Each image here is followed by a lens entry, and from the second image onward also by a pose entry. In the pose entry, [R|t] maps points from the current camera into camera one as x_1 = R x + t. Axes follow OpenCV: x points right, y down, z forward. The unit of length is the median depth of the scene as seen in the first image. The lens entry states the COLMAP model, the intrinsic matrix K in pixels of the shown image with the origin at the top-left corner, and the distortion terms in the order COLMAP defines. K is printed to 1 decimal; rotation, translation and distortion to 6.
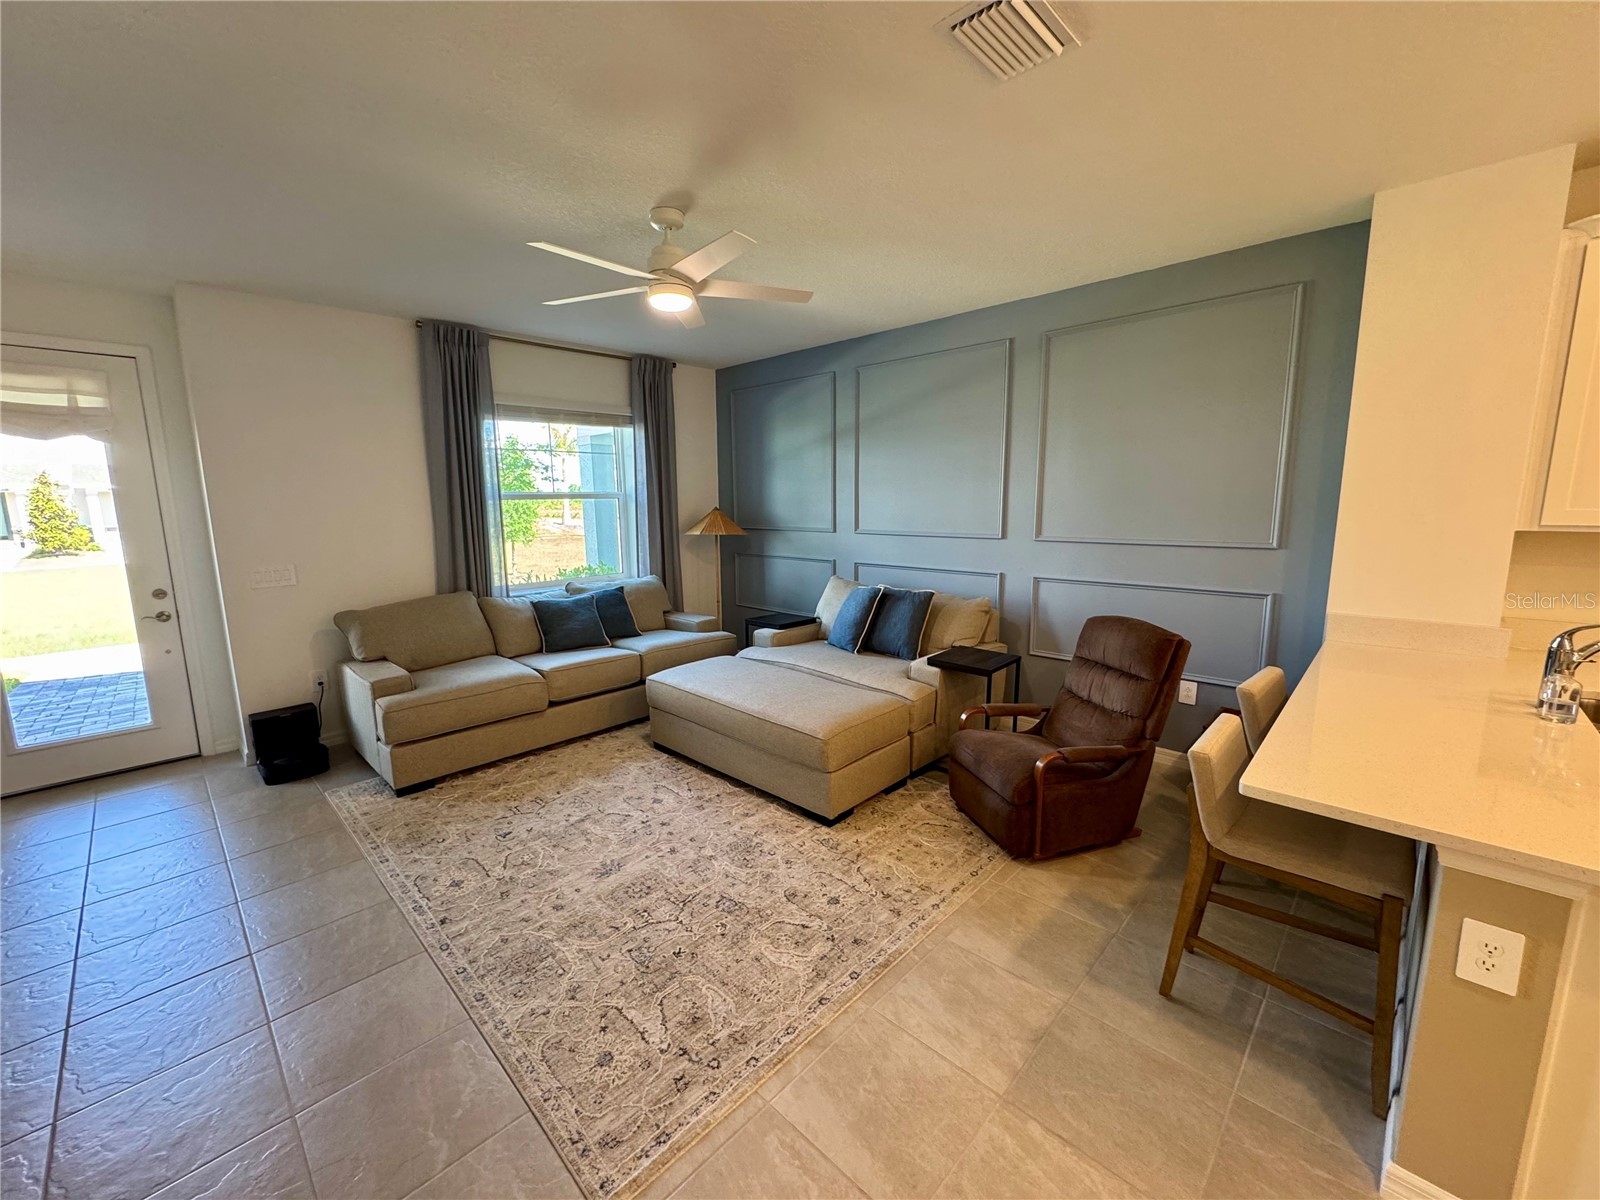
lens RADIAL K [[639.2, 0, 801.9], [0, 639.2, 602.6], [0, 0, 1]] dist [-0.003520, -0.000085]
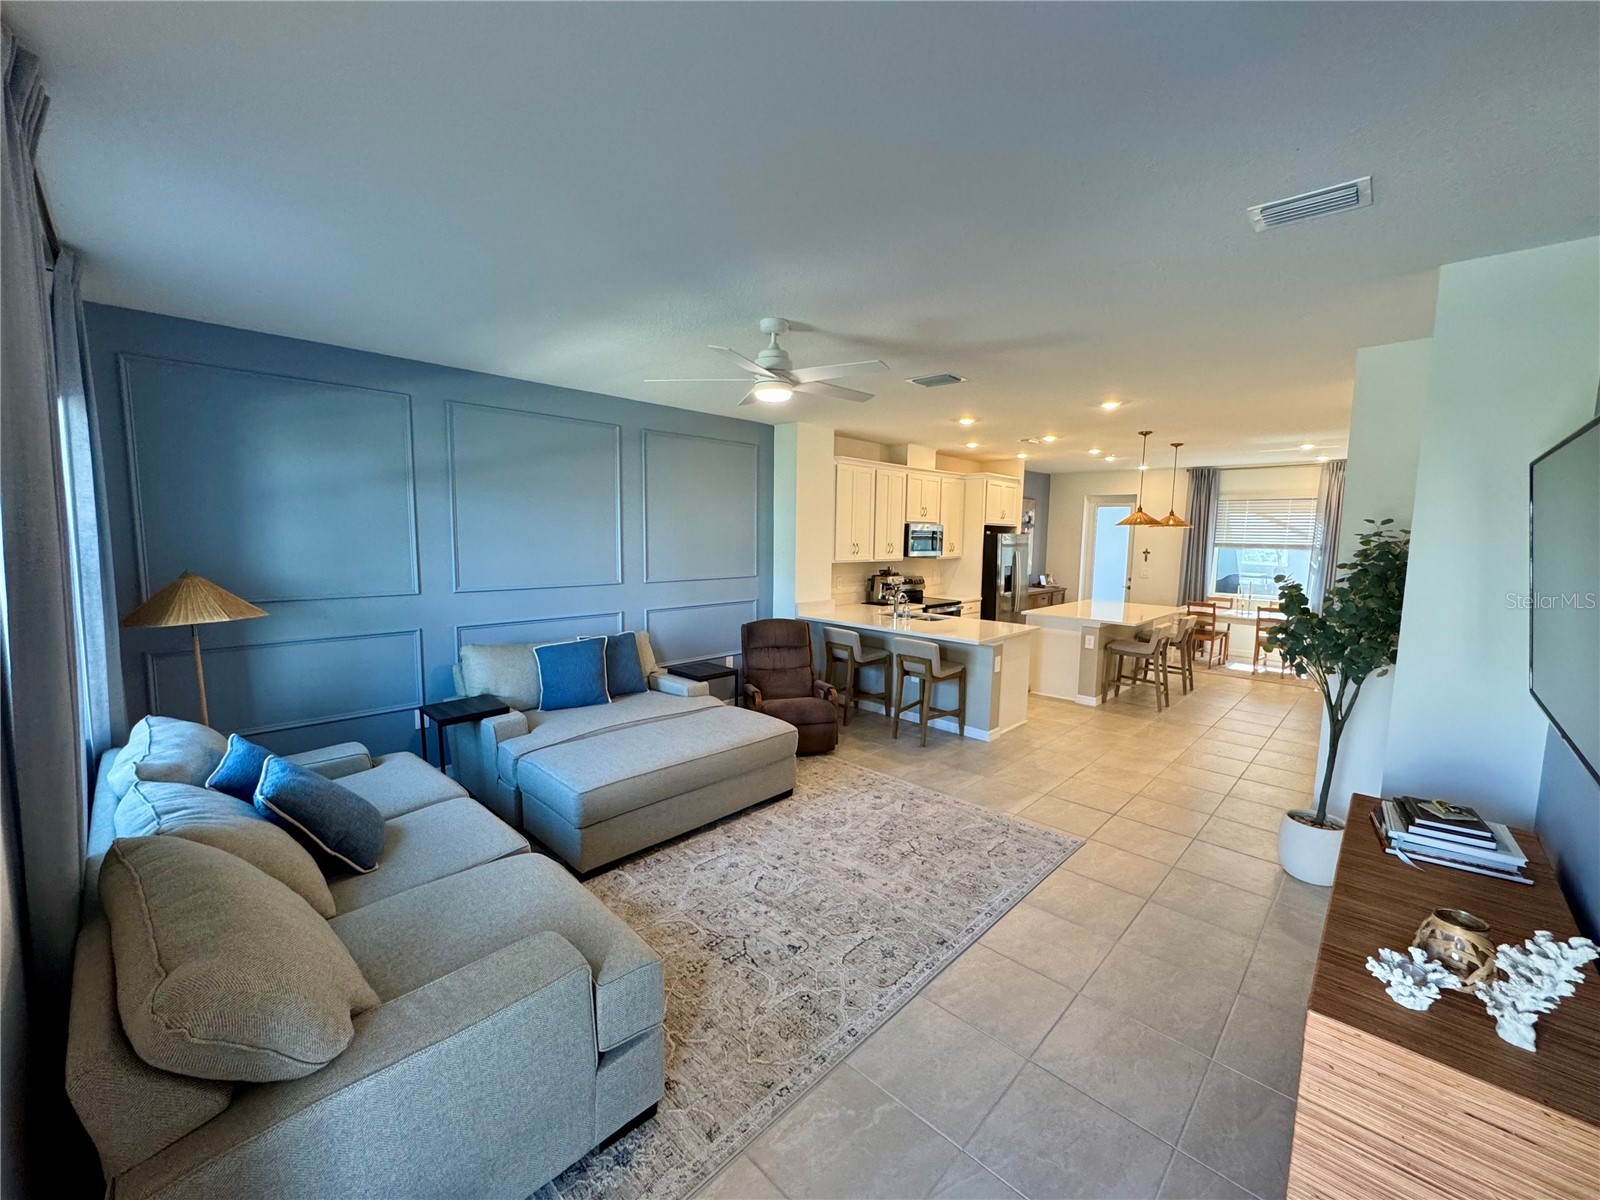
lens RADIAL K [[639.2, 0, 801.9], [0, 639.2, 602.6], [0, 0, 1]] dist [-0.003520, -0.000085]
pose [[-0.002776, -0.099608, 0.995023, -1.075710], [0.147405, 0.984116, 0.098928, -0.158136], [-0.989072, 0.146946, 0.011951, 0.757761]]
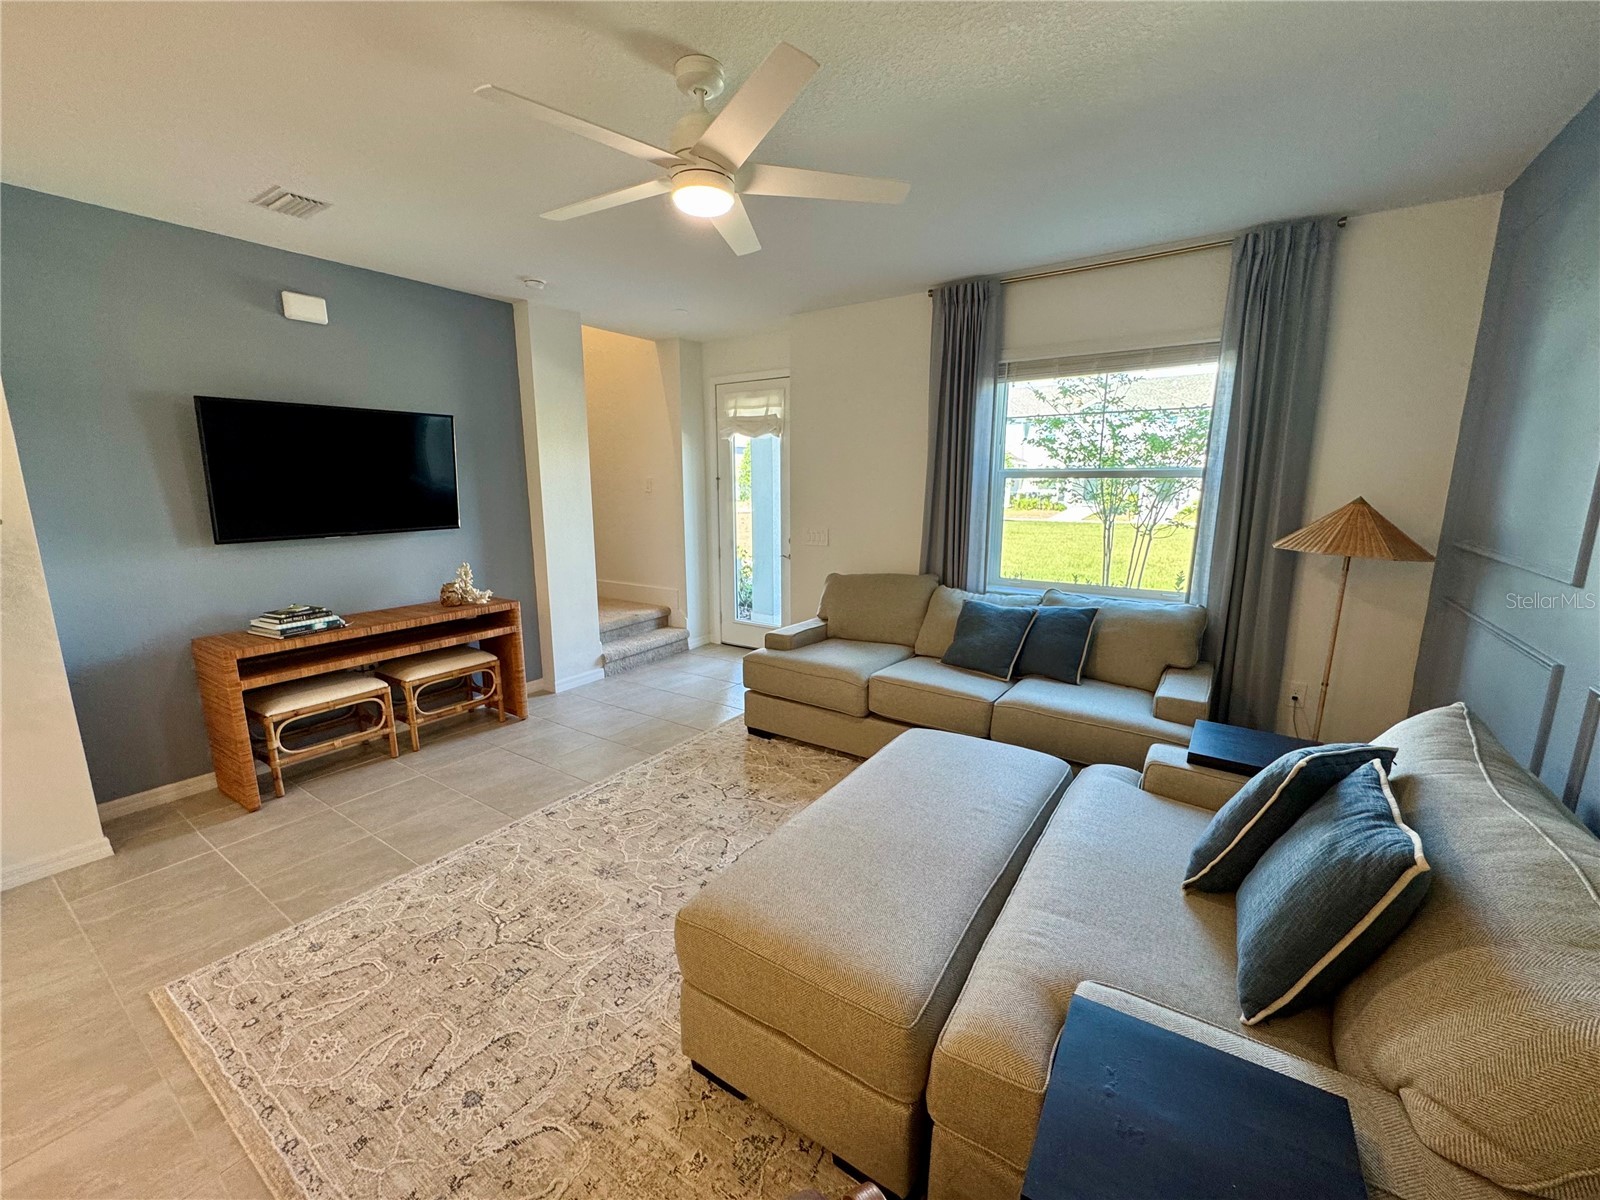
lens RADIAL K [[639.2, 0, 801.9], [0, 639.2, 602.6], [0, 0, 1]] dist [-0.003520, -0.000085]
pose [[0.175777, 0.200784, -0.963737, 0.442814], [-0.158939, 0.971924, 0.173501, -0.139539], [0.971515, 0.122678, 0.202754, 0.780440]]
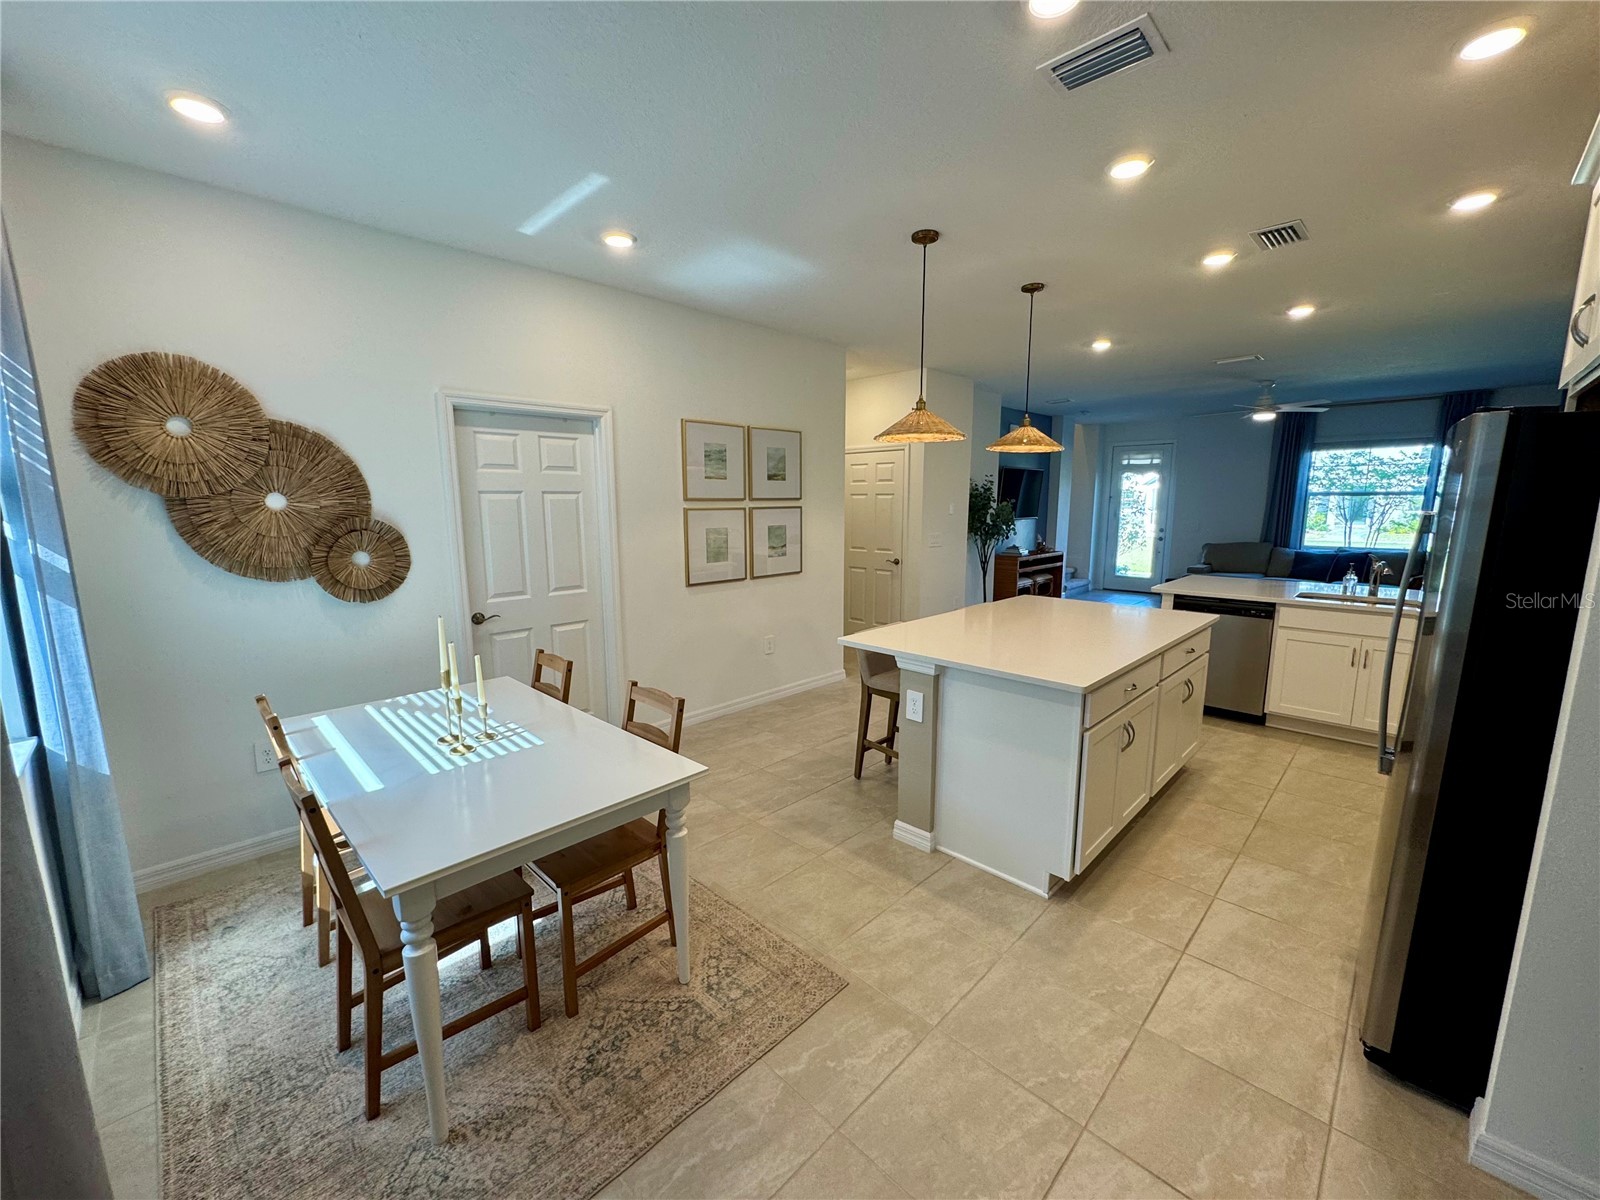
lens RADIAL K [[646.4, 0, 791.3], [0, 646.4, 599.6], [0, 0, 1]] dist [0.001209, 0.000214]
pose [[-0.038878, 0.166486, -0.985277, 1.874020], [-0.150802, 0.973752, 0.170489, 0.043314], [0.987799, 0.155210, -0.012751, -0.485235]]
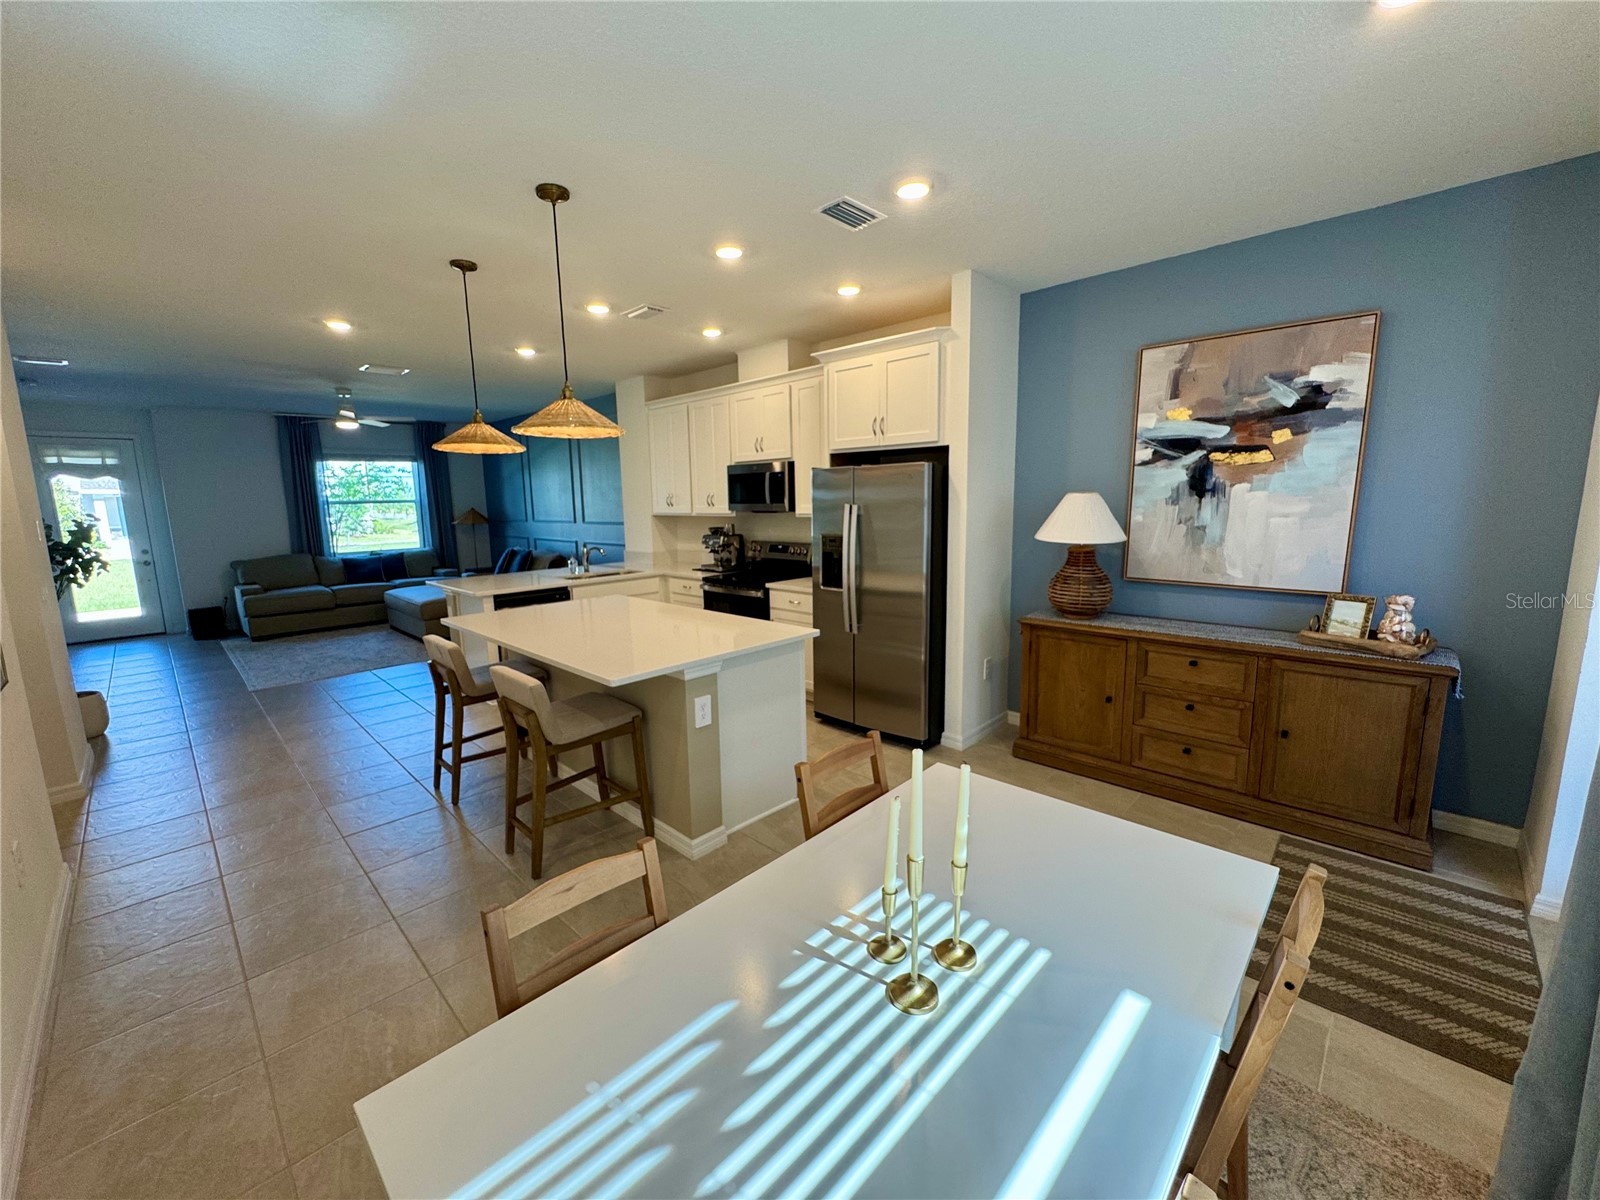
lens RADIAL K [[657.1, 0, 800.0], [0, 657.1, 600.0], [0, 0, 1]] dist [0.000446, 0.000068]
pose [[0.999971, -0.003520, -0.006809, 1.182576], [0.003518, 0.999994, -0.000224, 0.156892], [0.006810, 0.000200, 0.999977, -1.167010]]
